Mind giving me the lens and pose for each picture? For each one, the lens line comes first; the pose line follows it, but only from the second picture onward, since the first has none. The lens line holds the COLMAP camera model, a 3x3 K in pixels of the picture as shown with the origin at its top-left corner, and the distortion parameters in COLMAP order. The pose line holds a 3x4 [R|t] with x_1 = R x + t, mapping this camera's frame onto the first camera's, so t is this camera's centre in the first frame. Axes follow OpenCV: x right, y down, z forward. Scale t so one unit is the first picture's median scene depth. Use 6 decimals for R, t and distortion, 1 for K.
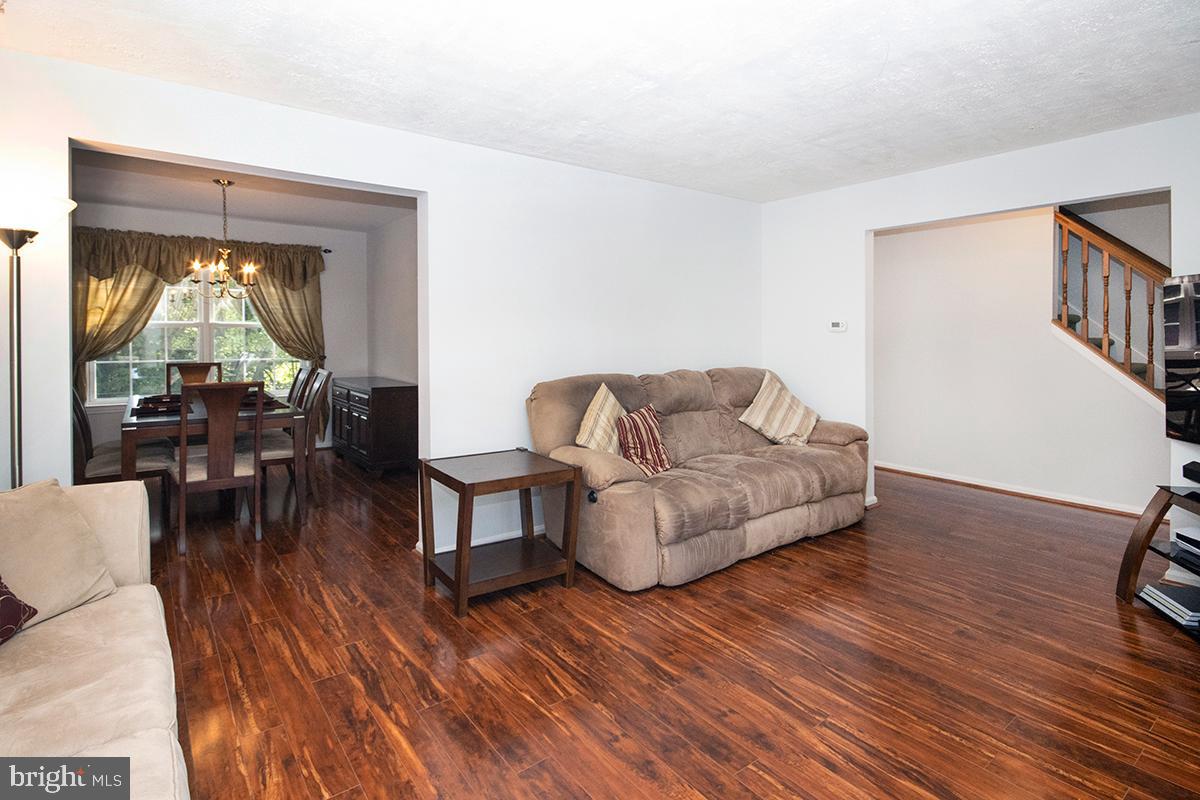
lens RADIAL K [[587.4, 0, 601.0], [0, 587.4, 402.7], [0, 0, 1]] dist [-0.003663, -0.003505]
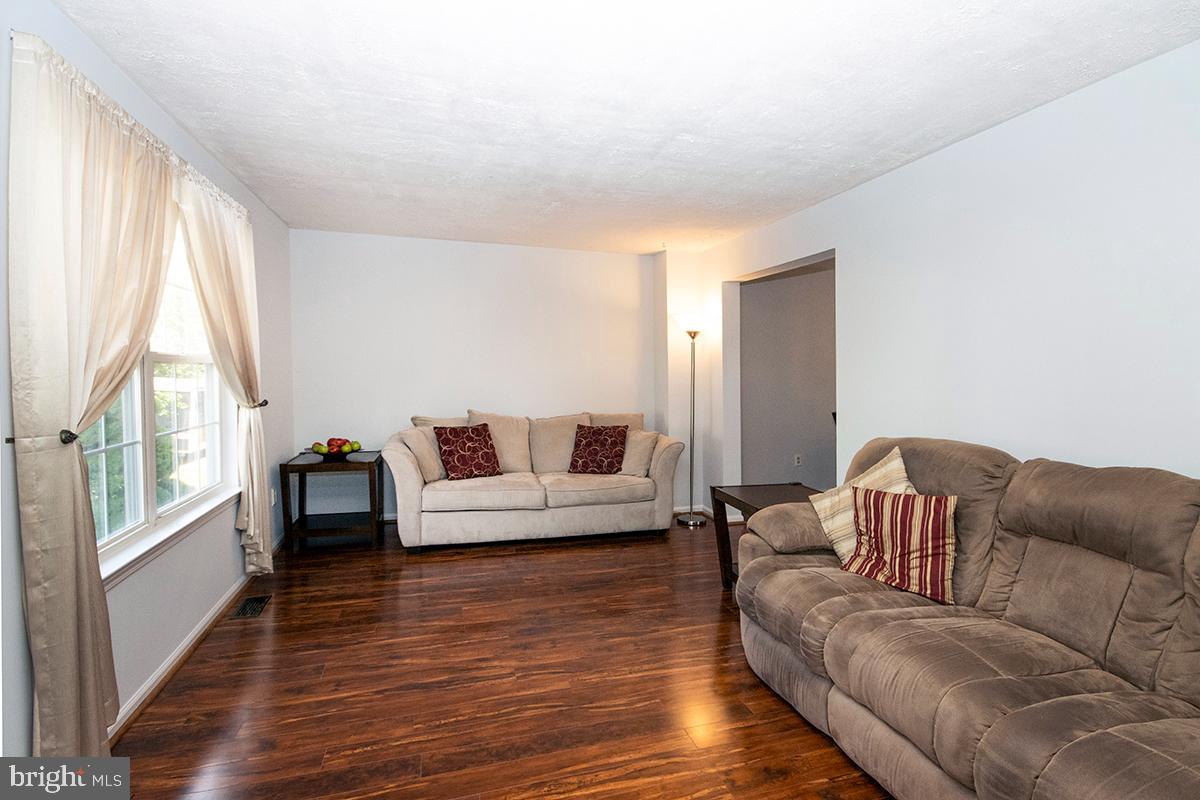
lens RADIAL K [[587.4, 0, 601.6], [0, 587.4, 397.9], [0, 0, 1]] dist [-0.003663, -0.003505]
pose [[-0.369017, 0.029270, -0.928962, 1.392959], [-0.127392, 0.988478, 0.081749, -0.183357], [0.920651, 0.148509, -0.361036, 1.442128]]
